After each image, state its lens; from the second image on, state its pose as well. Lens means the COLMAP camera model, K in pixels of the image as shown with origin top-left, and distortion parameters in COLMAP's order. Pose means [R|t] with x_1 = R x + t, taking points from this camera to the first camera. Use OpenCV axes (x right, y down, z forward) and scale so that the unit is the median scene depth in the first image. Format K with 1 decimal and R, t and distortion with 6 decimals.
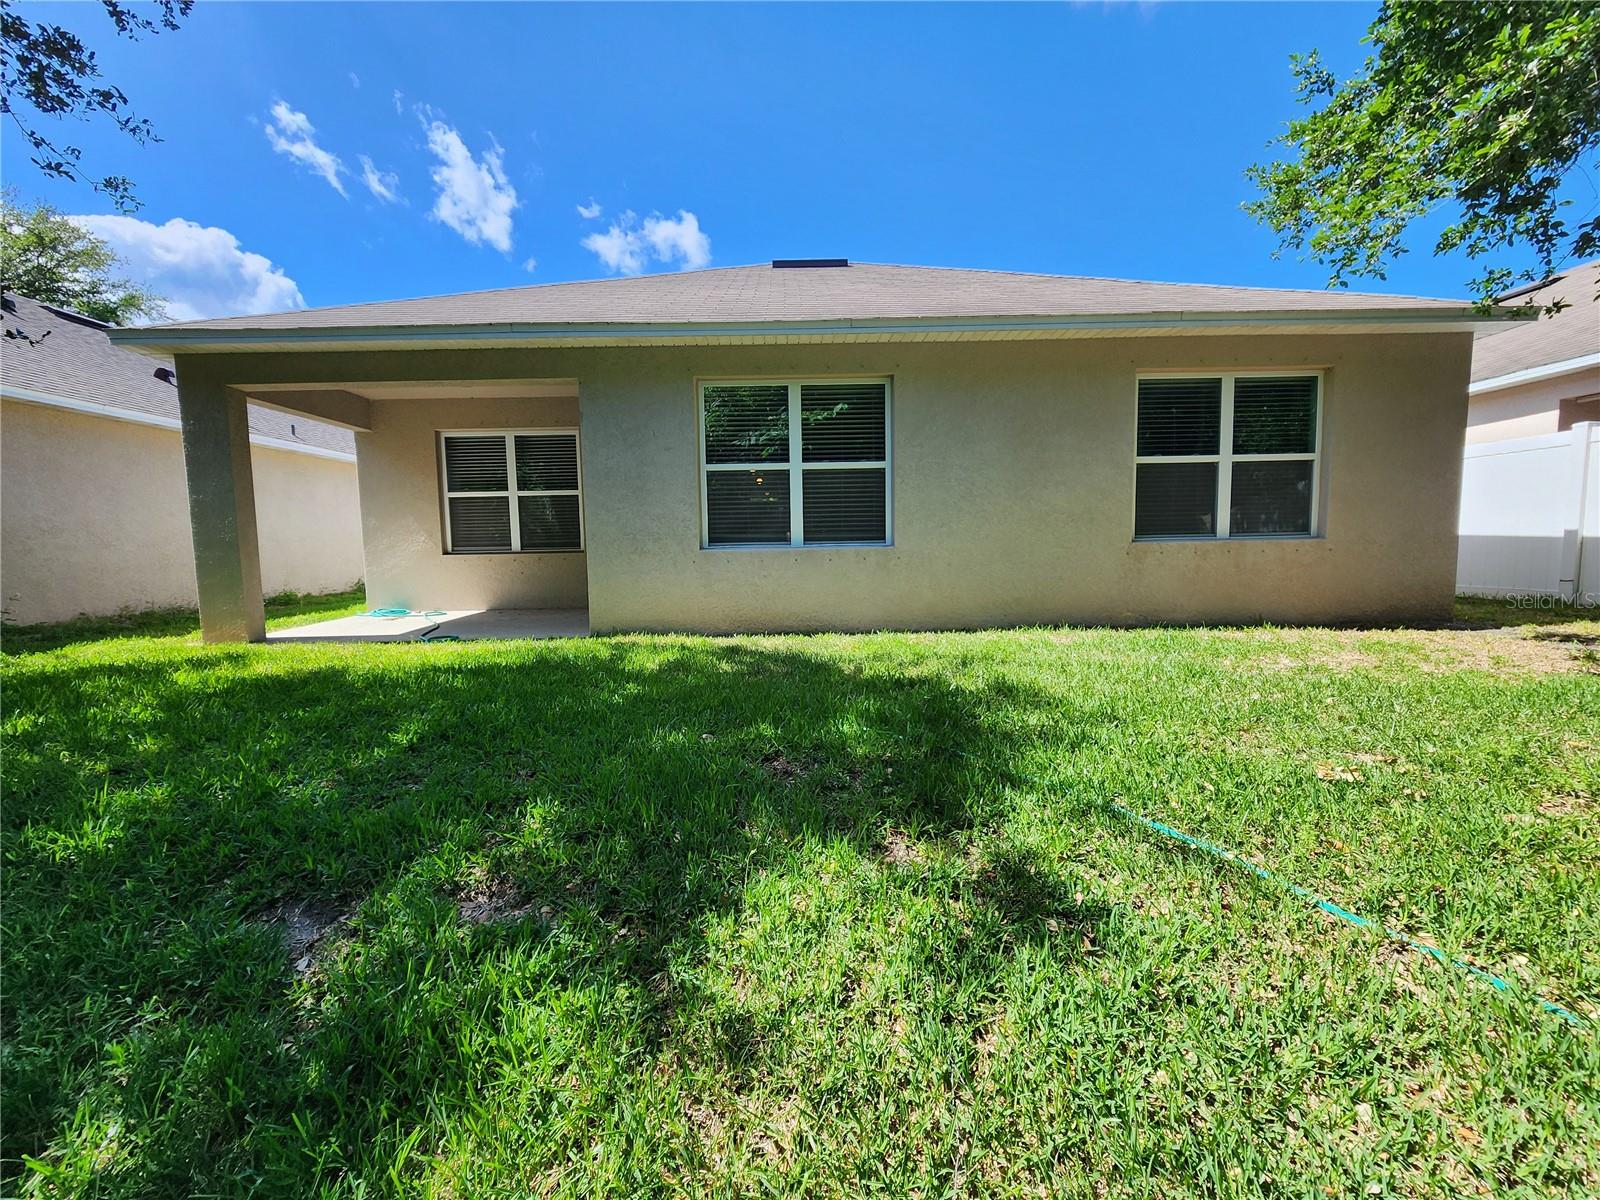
lens RADIAL K [[659.0, 0, 800.0], [0, 659.0, 600.0], [0, 0, 1]] dist [0.001460, 0.000165]
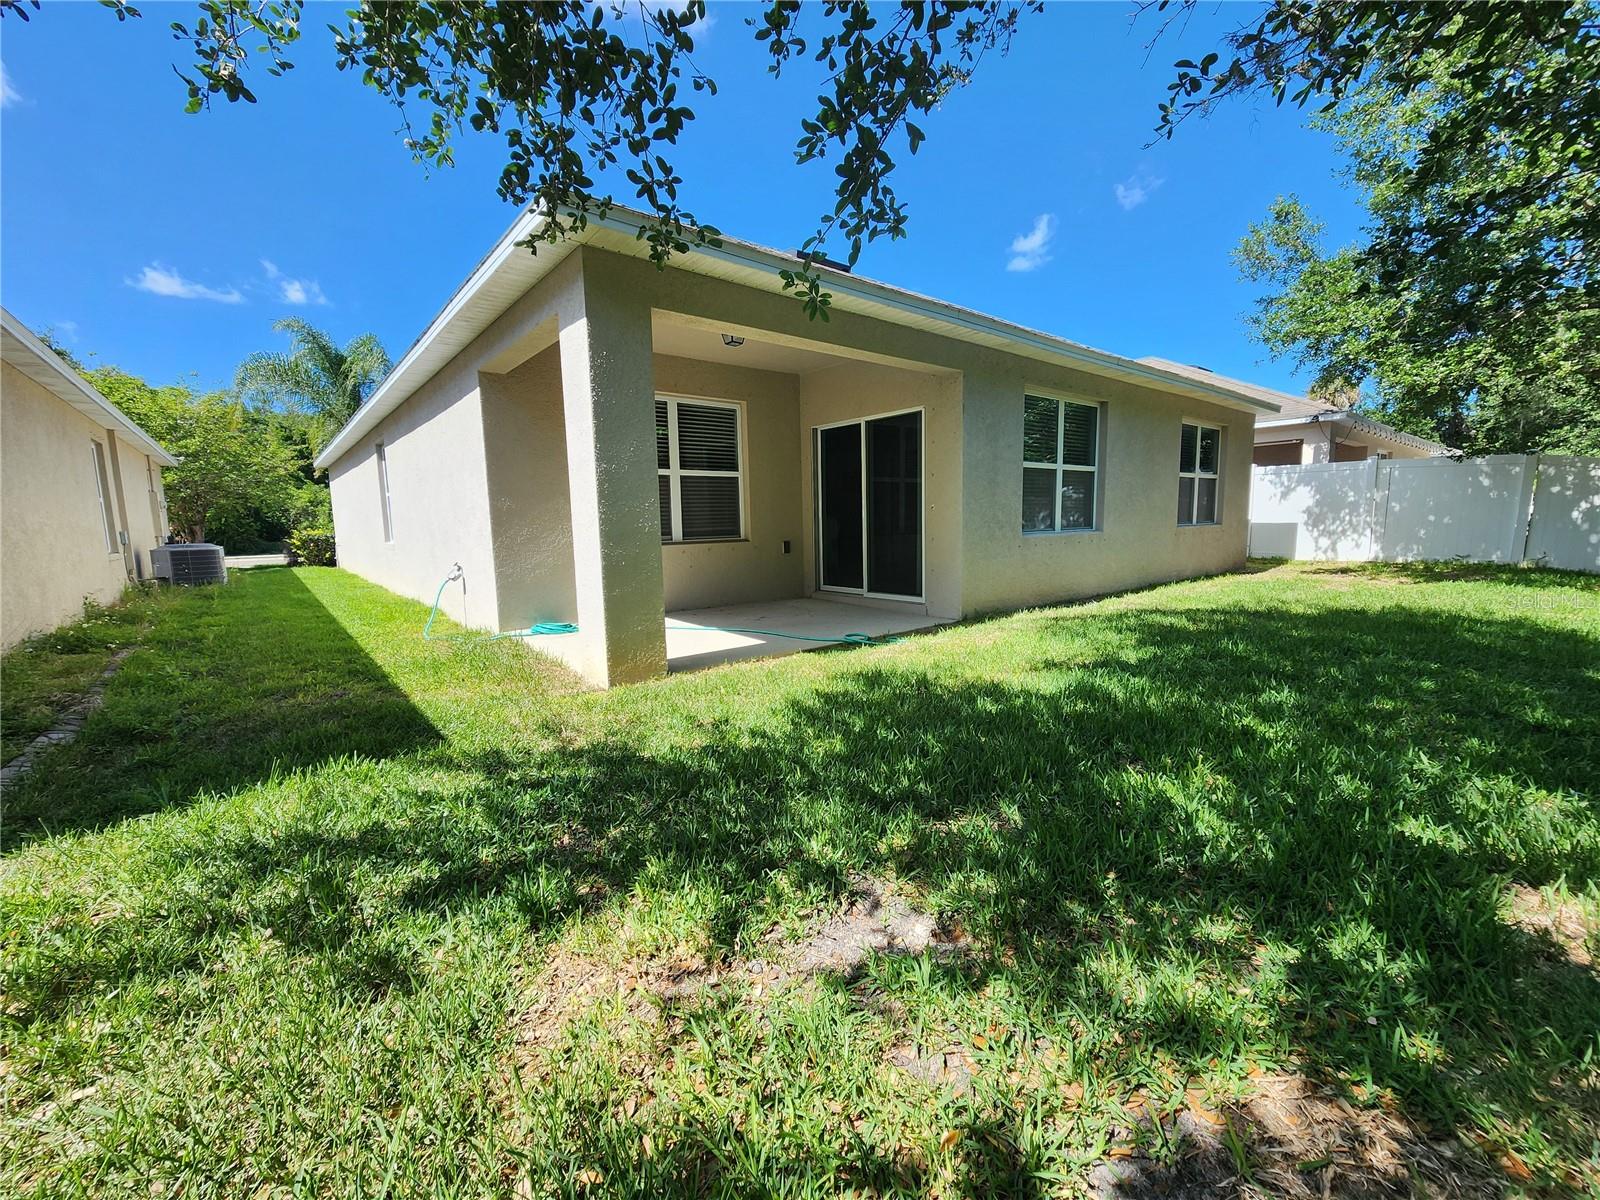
lens RADIAL K [[659.0, 0, 800.0], [0, 659.0, 600.0], [0, 0, 1]] dist [0.001460, 0.000165]
pose [[0.786798, -0.077485, 0.612328, -0.842248], [0.058974, 0.996987, 0.050384, -0.031336], [-0.614387, -0.003530, 0.788997, 0.232976]]
